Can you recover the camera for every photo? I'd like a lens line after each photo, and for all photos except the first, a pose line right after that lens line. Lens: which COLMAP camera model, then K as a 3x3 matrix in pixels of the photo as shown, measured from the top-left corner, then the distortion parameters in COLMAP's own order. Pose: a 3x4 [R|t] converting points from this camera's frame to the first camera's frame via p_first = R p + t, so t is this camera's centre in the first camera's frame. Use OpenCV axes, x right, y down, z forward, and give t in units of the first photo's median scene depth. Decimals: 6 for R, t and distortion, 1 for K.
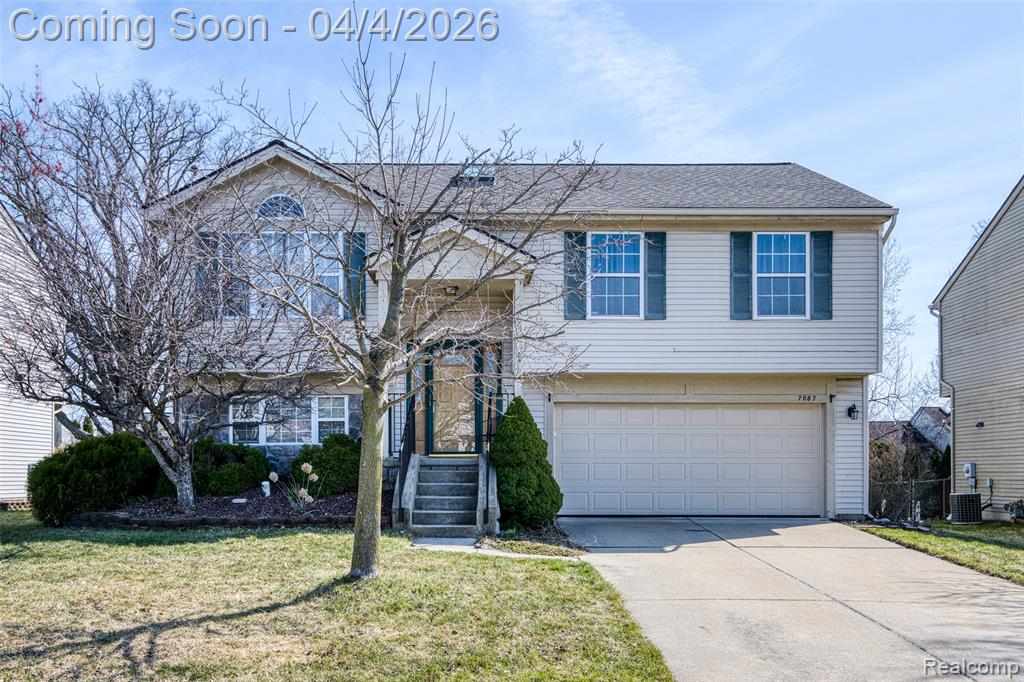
lens RADIAL K [[911.9, 0, 509.2], [0, 911.9, 347.7], [0, 0, 1]] dist [0.020980, -0.007442]
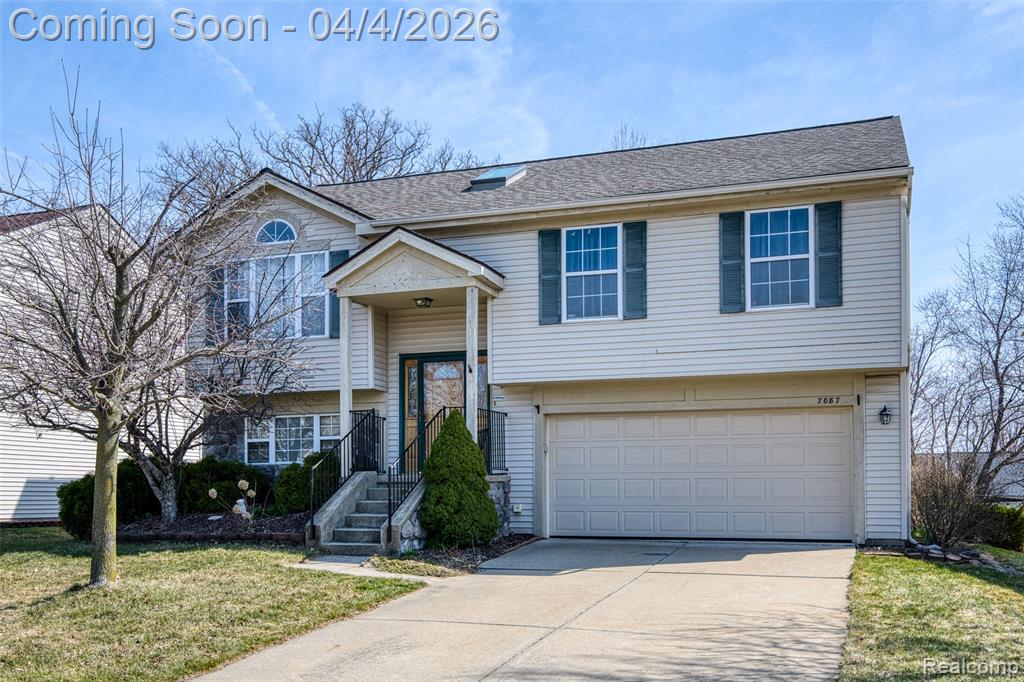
lens RADIAL K [[1014.0, 0, 512.7], [0, 1014.0, 336.2], [0, 0, 1]] dist [0.023005, 0.000000]
pose [[0.937917, -0.055213, -0.342437, 0.387198], [0.049585, 0.998453, -0.025175, 0.005263], [0.343297, 0.006632, 0.939204, 0.018111]]
